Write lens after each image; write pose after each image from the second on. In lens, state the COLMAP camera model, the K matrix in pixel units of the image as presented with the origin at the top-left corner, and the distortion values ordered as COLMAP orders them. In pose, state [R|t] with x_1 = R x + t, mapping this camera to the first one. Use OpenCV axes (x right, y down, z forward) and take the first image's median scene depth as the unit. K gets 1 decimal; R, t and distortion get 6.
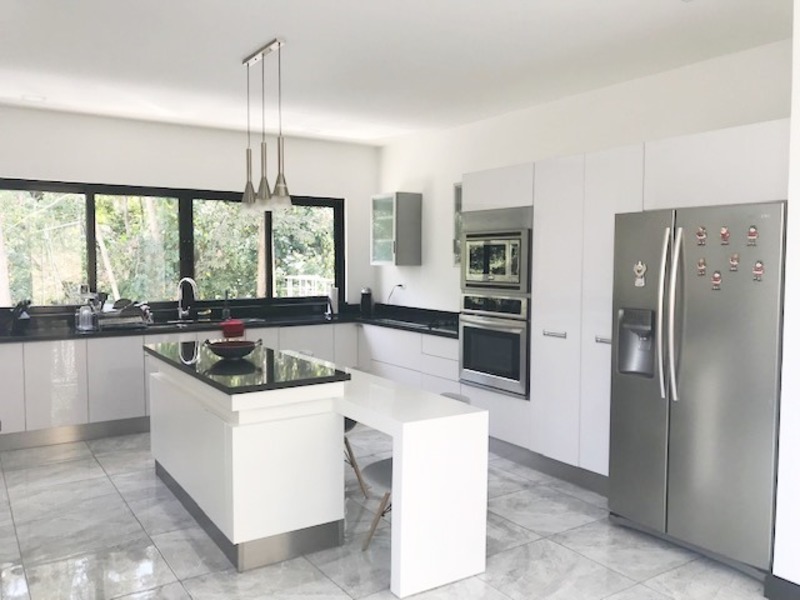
lens RADIAL K [[652.3, 0, 400.0], [0, 652.3, 300.0], [0, 0, 1]] dist [0.014096, -0.012134]
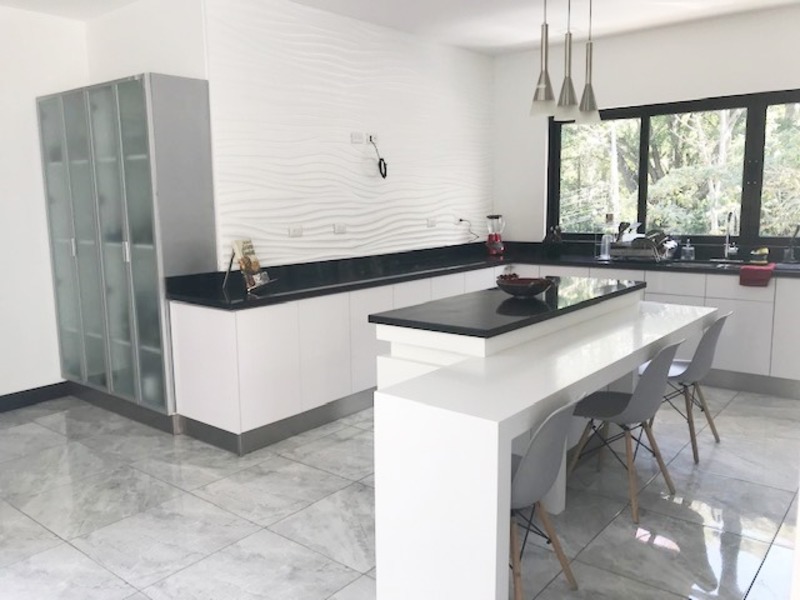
lens RADIAL K [[646.6, 0, 400.0], [0, 646.6, 300.0], [0, 0, 1]] dist [0.078654, -0.171092]
pose [[0.288272, 0.138621, -0.947462, 0.416893], [-0.039869, 0.990345, 0.132764, -0.013699], [0.956718, -0.000498, 0.291016, 0.461106]]
